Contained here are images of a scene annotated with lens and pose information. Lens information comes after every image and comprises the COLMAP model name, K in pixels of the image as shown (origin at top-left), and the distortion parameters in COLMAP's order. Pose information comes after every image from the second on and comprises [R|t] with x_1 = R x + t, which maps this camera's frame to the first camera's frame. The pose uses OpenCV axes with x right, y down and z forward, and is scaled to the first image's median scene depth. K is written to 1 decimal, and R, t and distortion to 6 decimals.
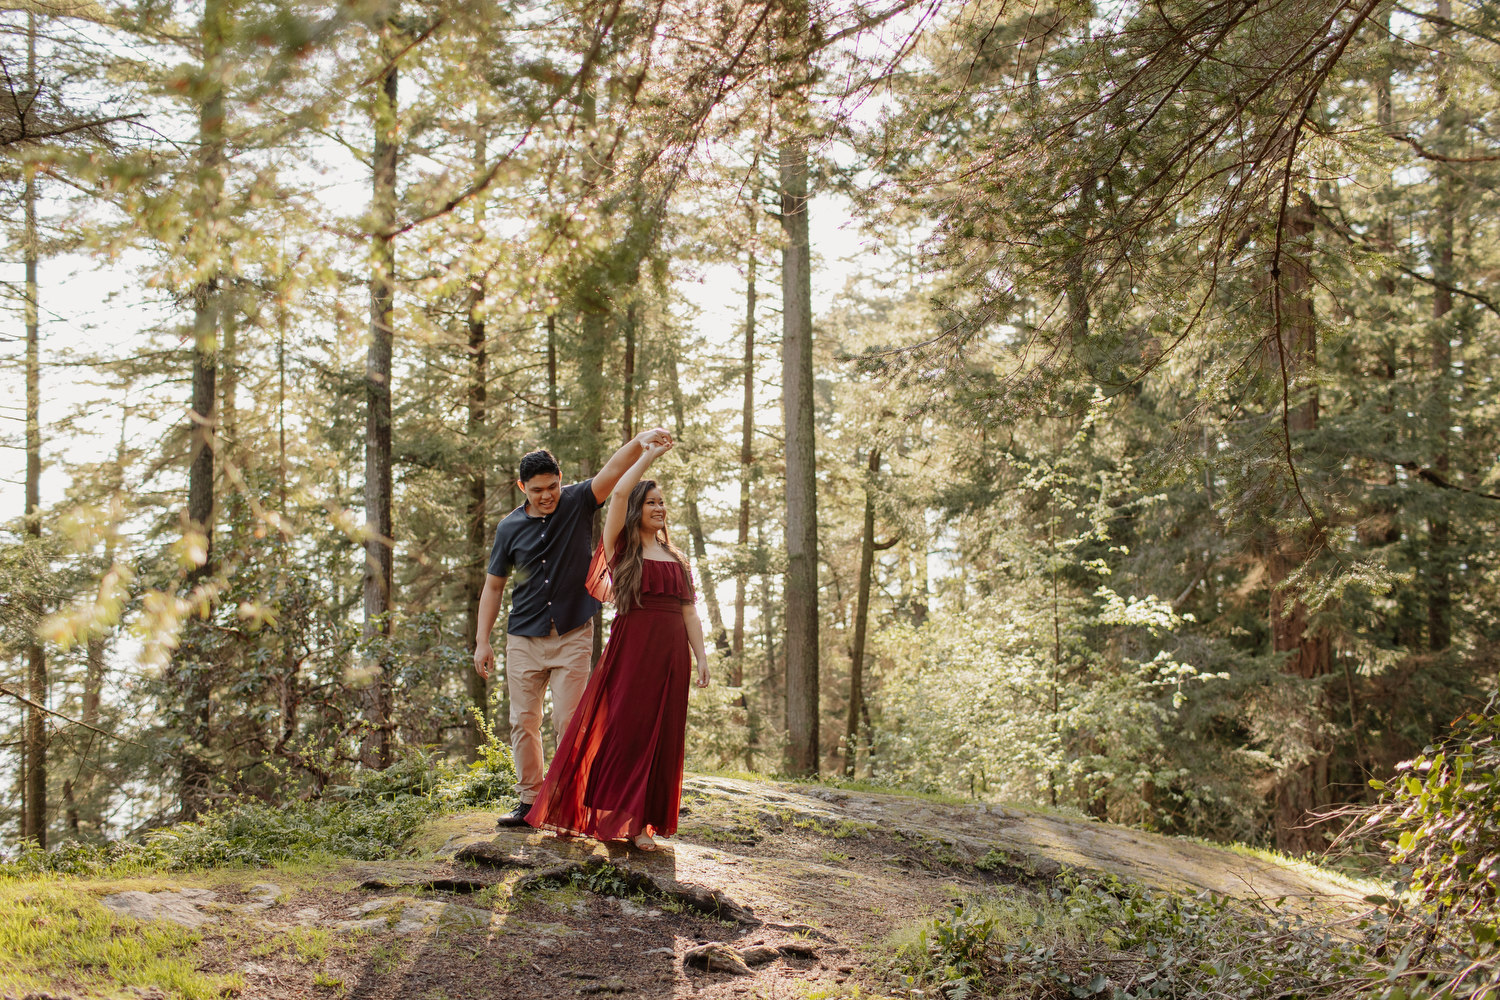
lens RADIAL K [[1447.4, 0, 750.0], [0, 1447.4, 500.0], [0, 0, 1]] dist [-0.006157, 0.005034]
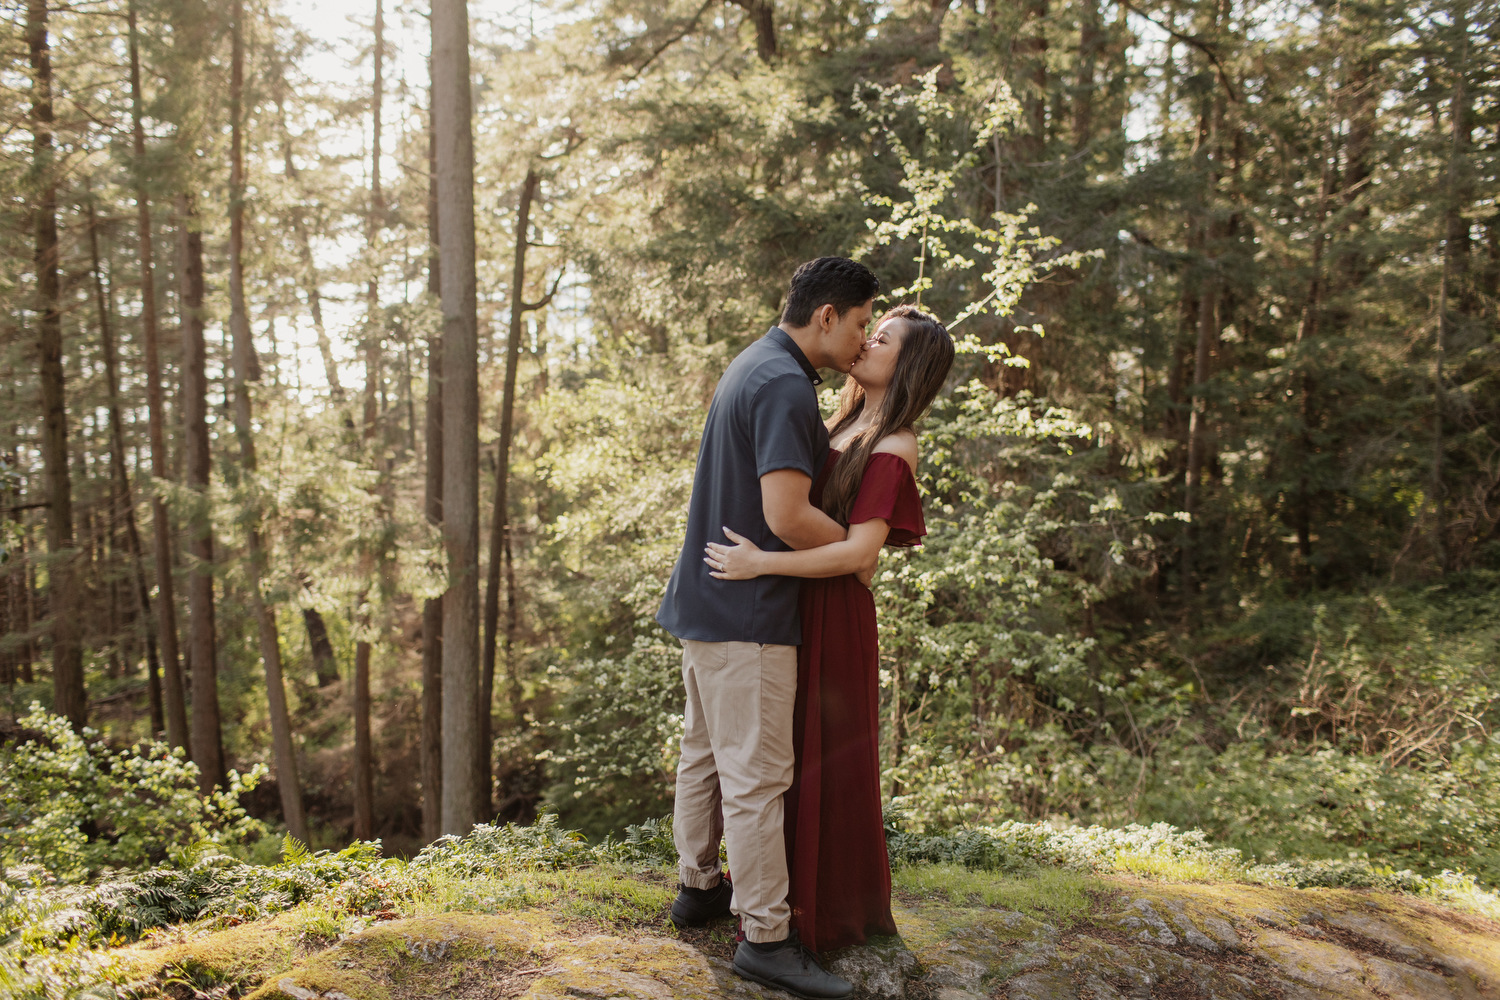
lens RADIAL K [[1447.4, 0, 750.0], [0, 1447.4, 500.0], [0, 0, 1]] dist [-0.006157, 0.005034]
pose [[0.967147, -0.016998, 0.253650, -0.014500], [-0.025175, 0.986454, 0.162094, 0.001896], [-0.252970, -0.163154, 0.953618, 0.116000]]
